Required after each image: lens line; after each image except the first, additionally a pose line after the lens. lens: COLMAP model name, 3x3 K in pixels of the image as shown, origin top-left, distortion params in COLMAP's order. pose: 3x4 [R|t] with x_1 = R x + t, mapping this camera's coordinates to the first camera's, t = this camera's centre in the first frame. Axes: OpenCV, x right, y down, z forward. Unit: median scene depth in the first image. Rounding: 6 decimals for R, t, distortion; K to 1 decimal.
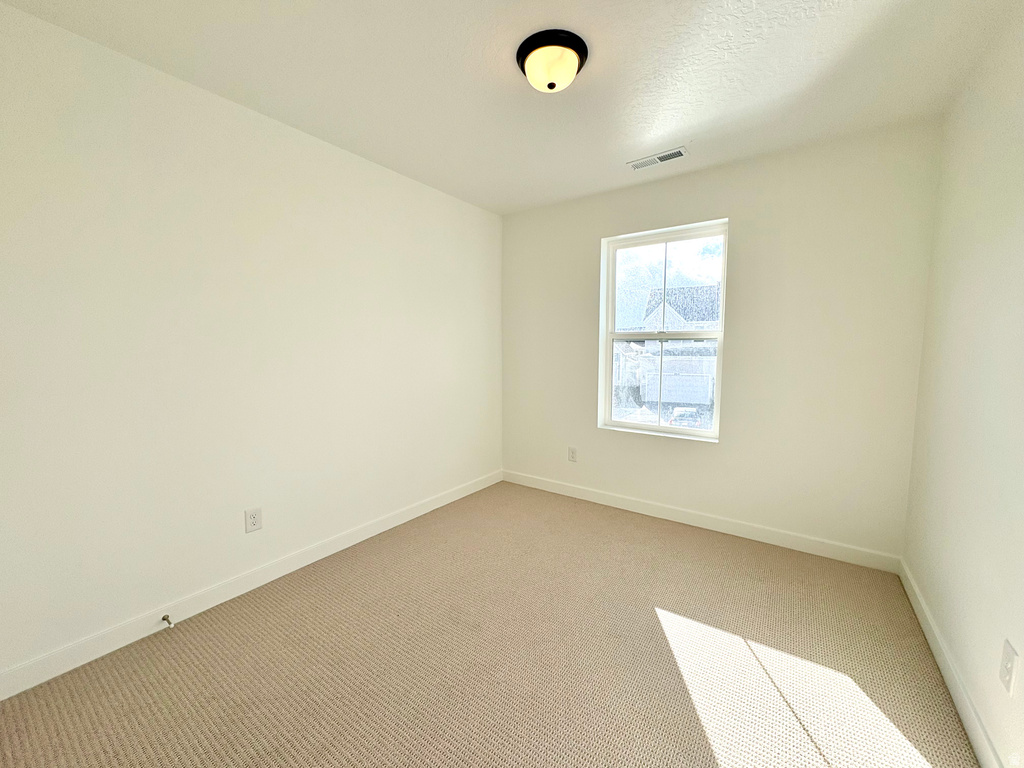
lens RADIAL K [[410.3, 0, 512.0], [0, 410.3, 384.0], [0, 0, 1]] dist [-0.001126, -0.000071]
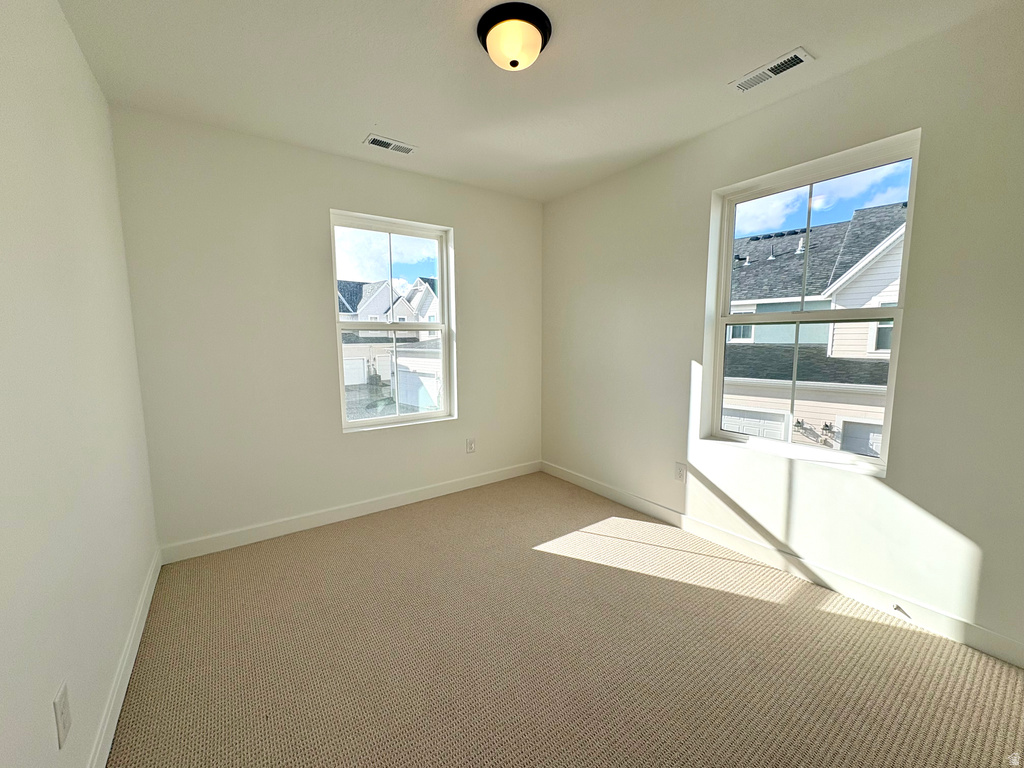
lens RADIAL K [[407.7, 0, 512.0], [0, 407.7, 384.0], [0, 0, 1]] dist [-0.001639, -0.000312]
pose [[0.329189, -0.109046, 0.937947, -0.574422], [0.100640, 0.991703, 0.079974, -0.032187], [-0.938886, 0.068068, 0.337432, 0.468921]]
